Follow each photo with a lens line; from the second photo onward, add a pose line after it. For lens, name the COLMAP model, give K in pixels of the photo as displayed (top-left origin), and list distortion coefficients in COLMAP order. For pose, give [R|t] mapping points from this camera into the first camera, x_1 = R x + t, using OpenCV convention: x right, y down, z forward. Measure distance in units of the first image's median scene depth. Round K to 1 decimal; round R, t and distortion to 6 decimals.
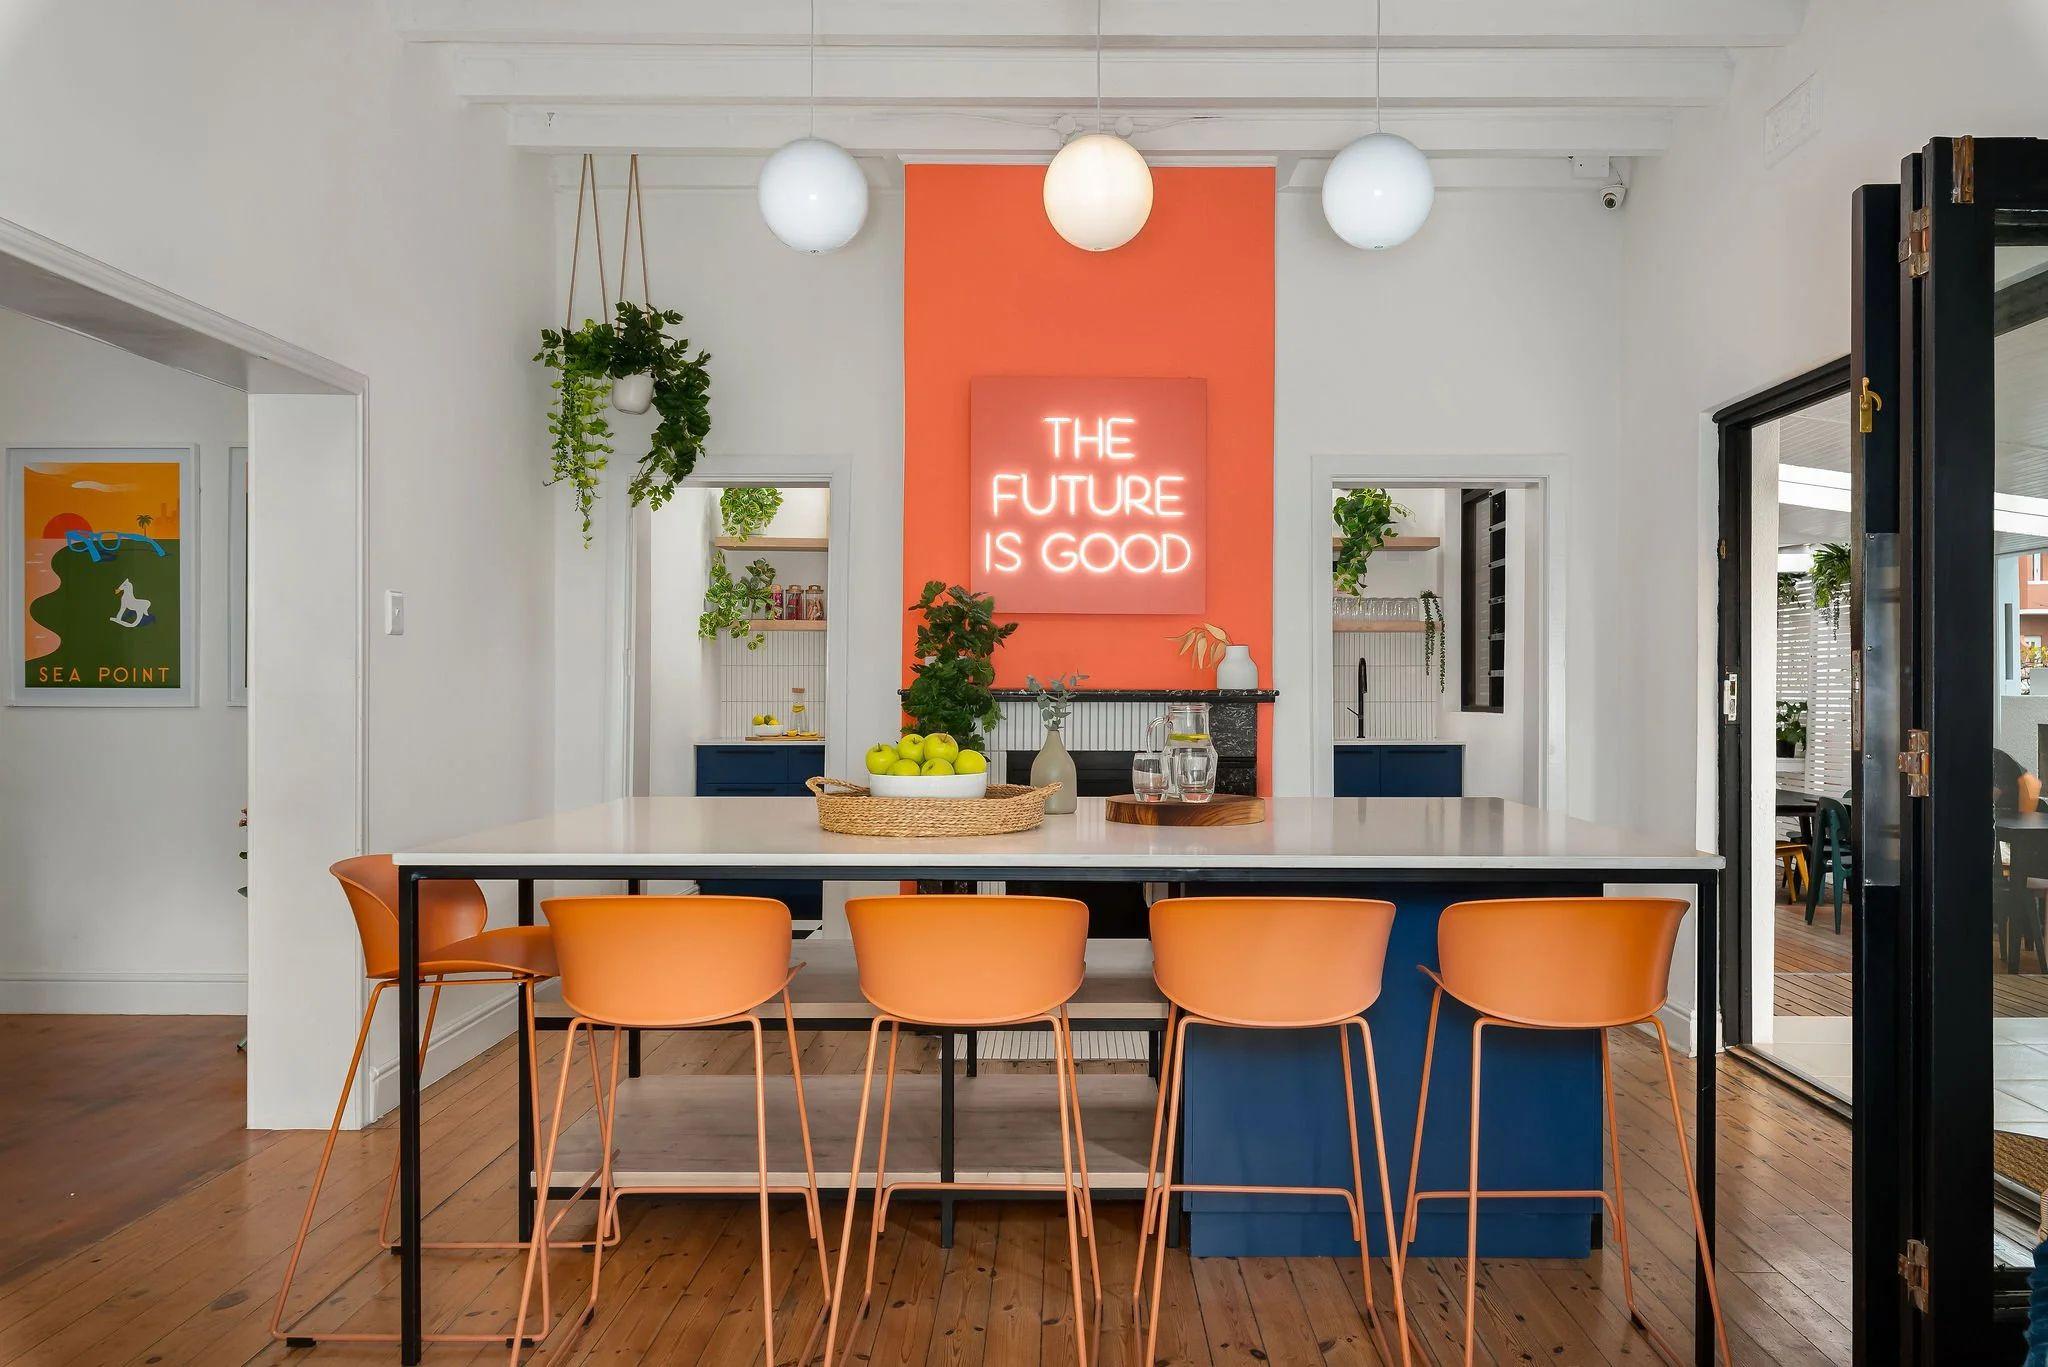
lens RADIAL K [[1490.7, 0, 1028.7], [0, 1490.7, 698.4], [0, 0, 1]] dist [-0.000751, -0.005110]
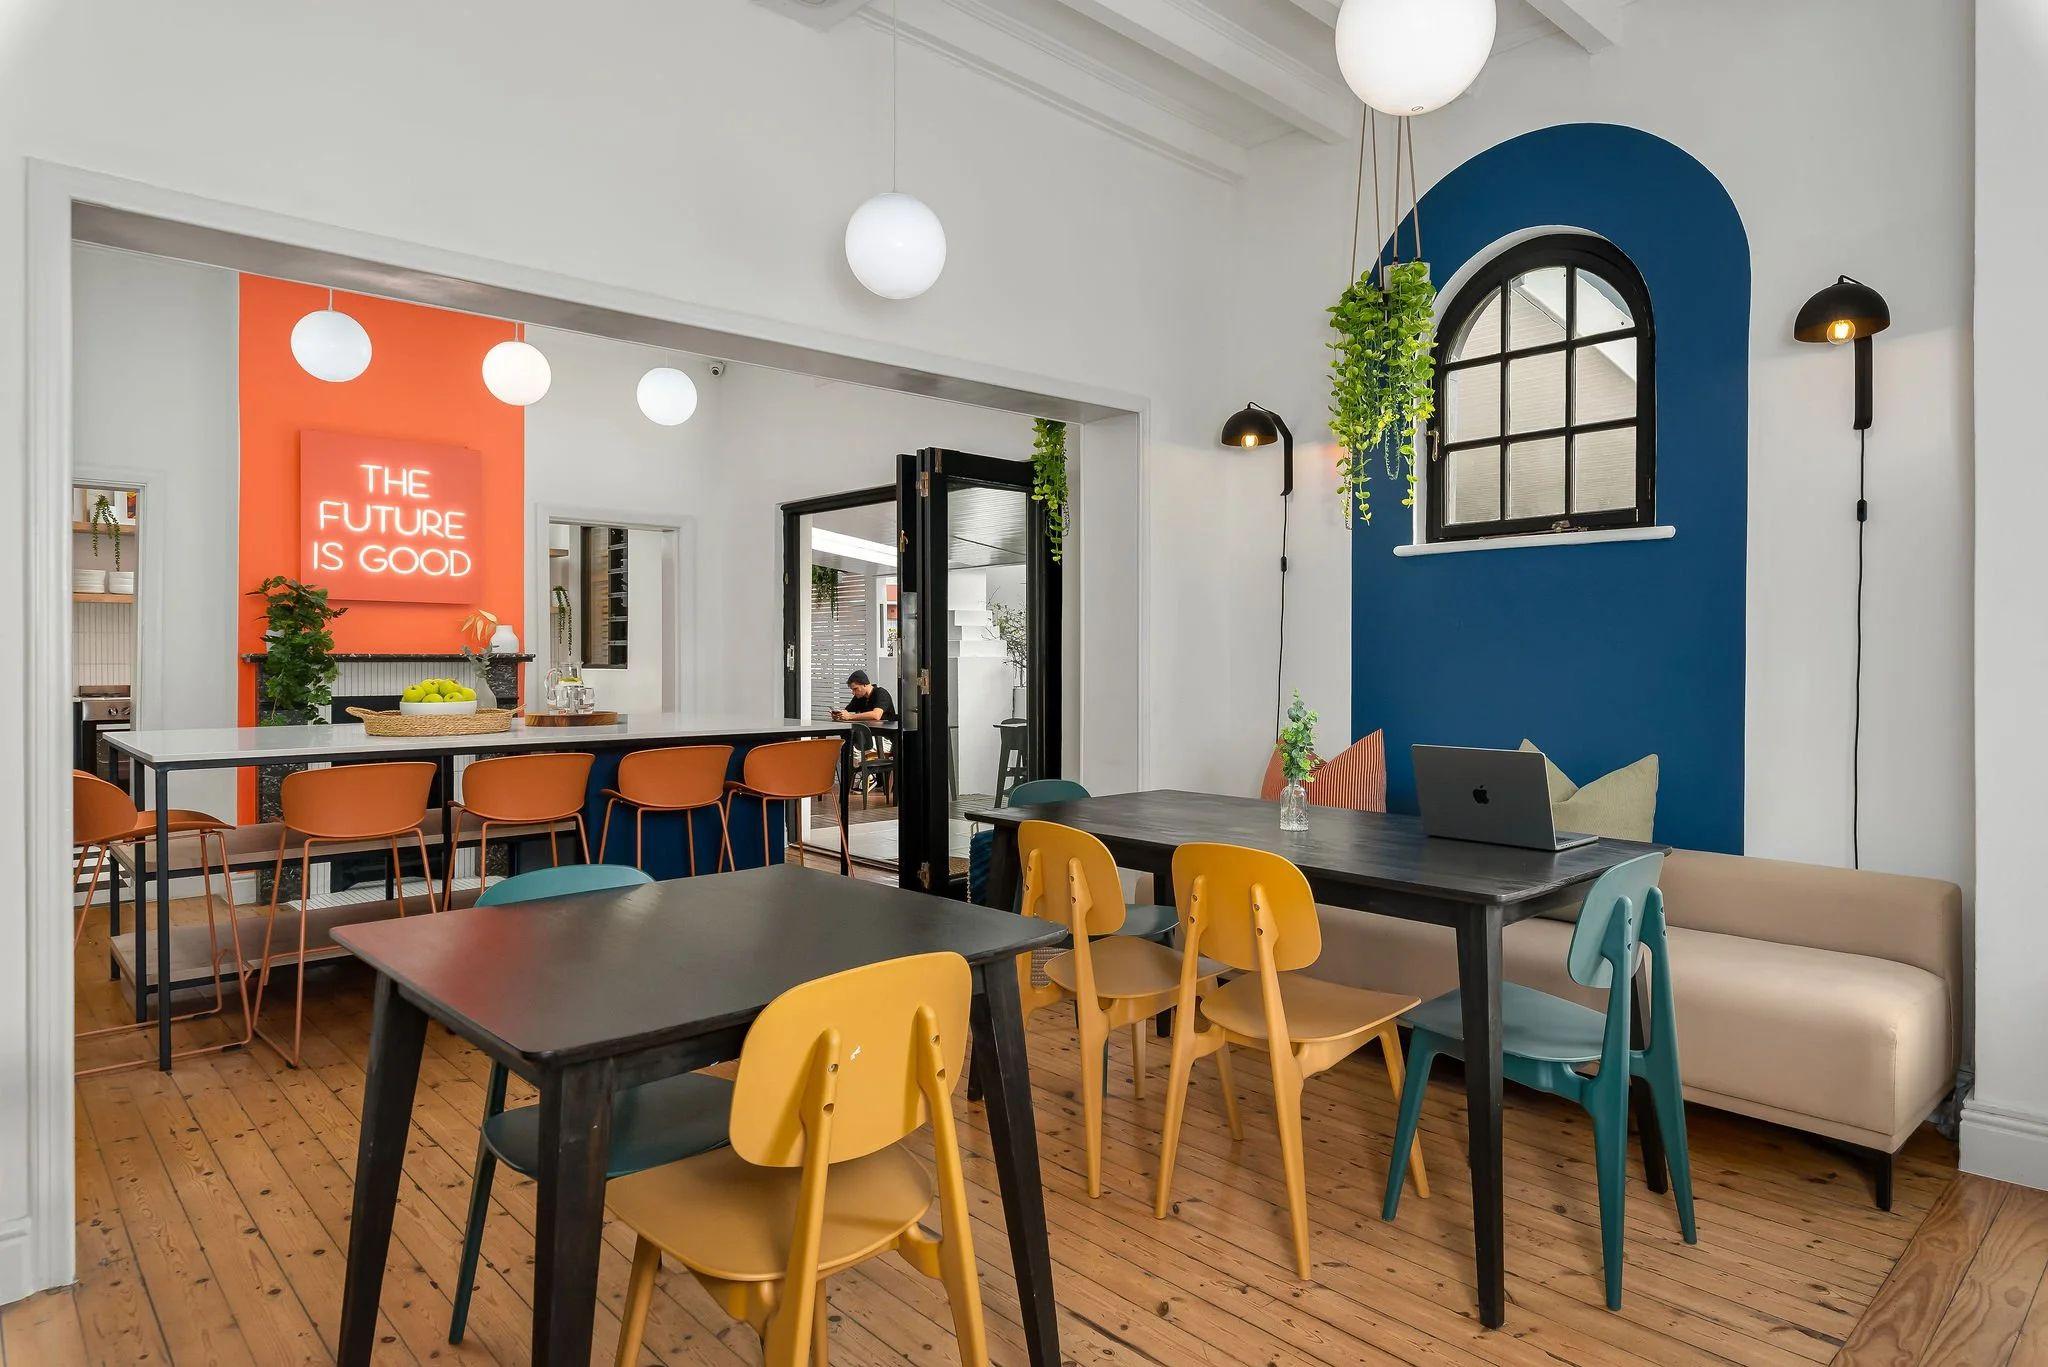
lens RADIAL K [[1208.2, 0, 1095.7], [0, 1208.2, 675.5], [0, 0, 1]] dist [0.000804, -0.000142]
pose [[0.705687, -0.012328, 0.708417, -0.317576], [0.003697, 0.999899, 0.013718, 0.002128], [-0.708514, -0.007061, 0.705661, -0.326579]]
